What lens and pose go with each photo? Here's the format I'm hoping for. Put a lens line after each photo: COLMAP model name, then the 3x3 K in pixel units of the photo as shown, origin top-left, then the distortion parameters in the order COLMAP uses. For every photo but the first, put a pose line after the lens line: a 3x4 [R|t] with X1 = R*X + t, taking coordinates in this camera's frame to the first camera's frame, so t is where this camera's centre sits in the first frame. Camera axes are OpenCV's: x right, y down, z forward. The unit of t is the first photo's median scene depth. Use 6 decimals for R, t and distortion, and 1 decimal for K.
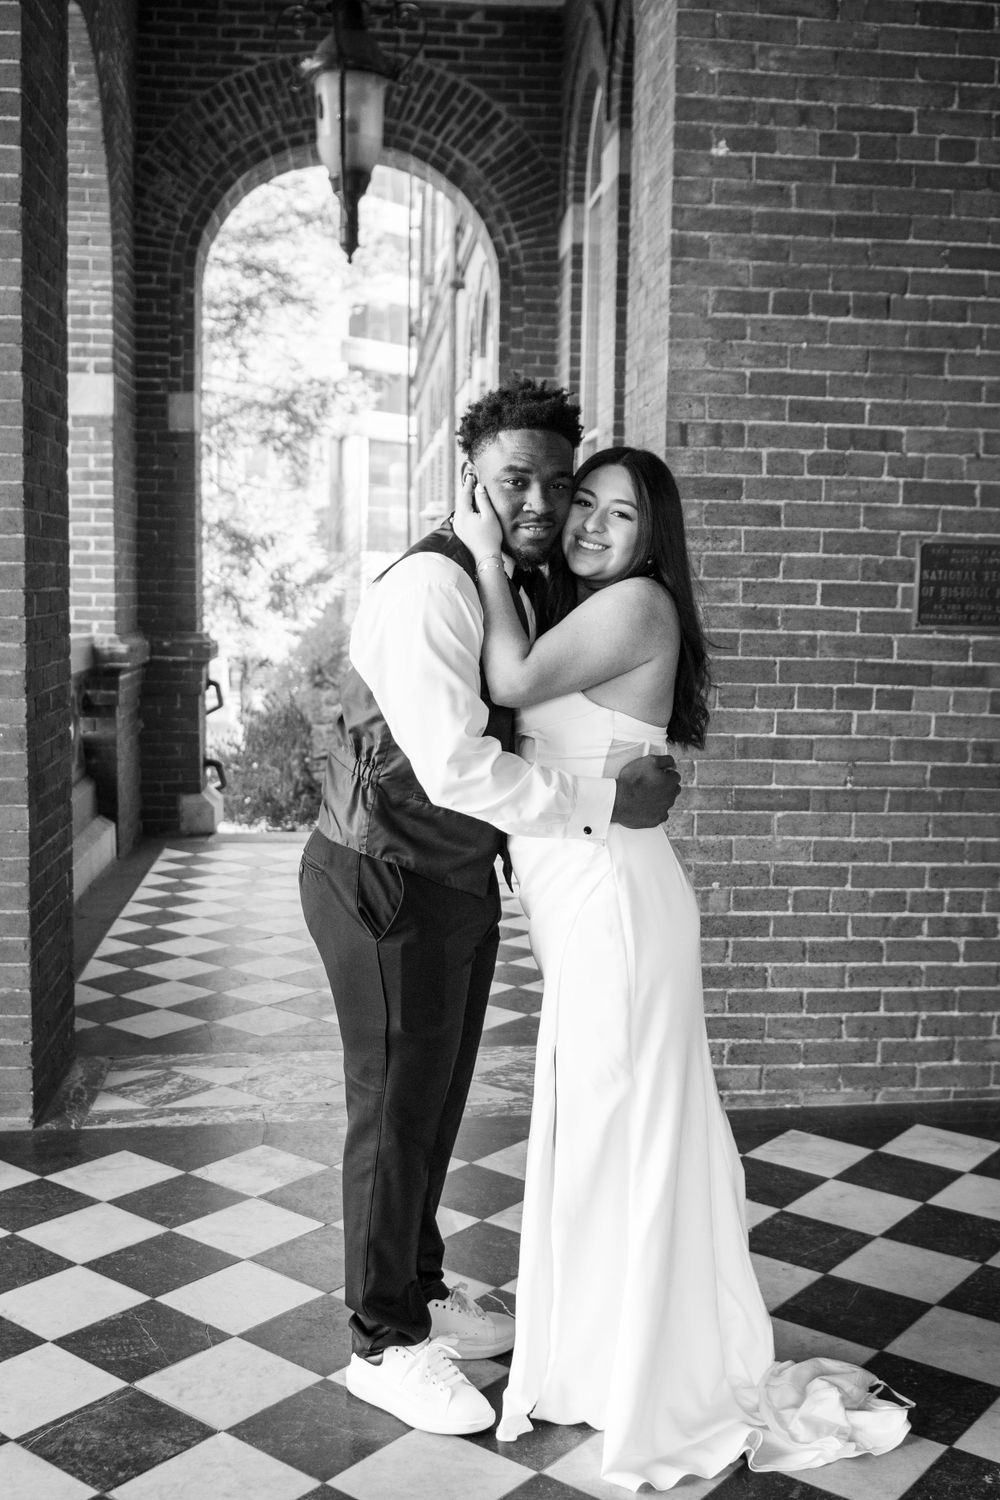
lens RADIAL K [[1593.7, 0, 500.0], [0, 1593.7, 750.0], [0, 0, 1]] dist [-0.039946, -0.021920]
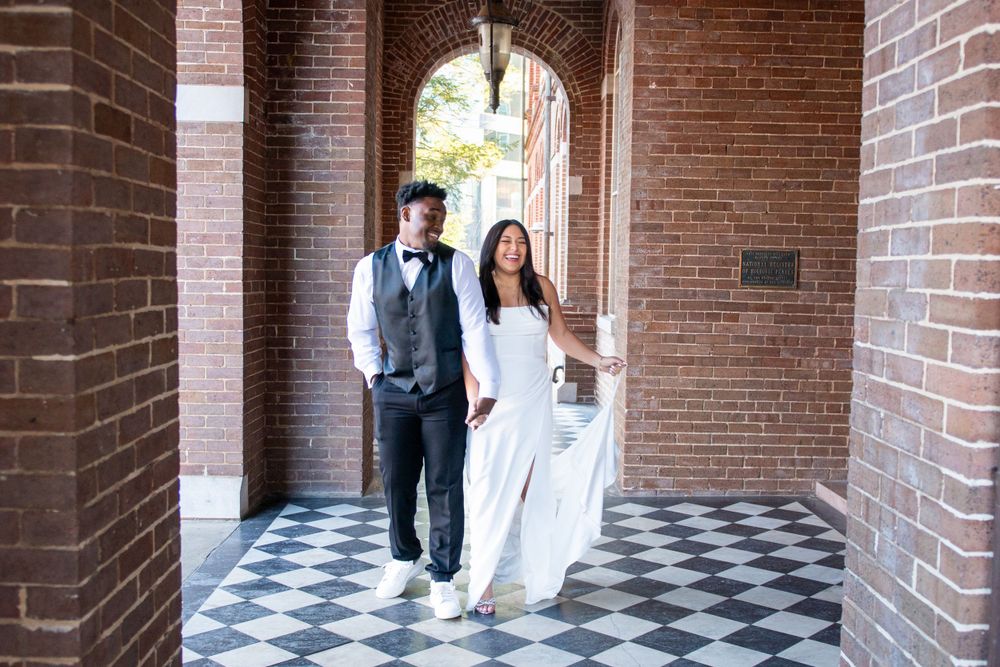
lens RADIAL K [[1062.4, 0, 500.3], [0, 1062.4, 352.2], [0, 0, 1]] dist [-0.039946, -0.021920]
pose [[0.996960, 0.004506, -0.077787, 0.032727], [-0.006632, 0.999611, -0.027086, 0.060819], [0.077635, 0.027520, 0.996602, -0.546378]]
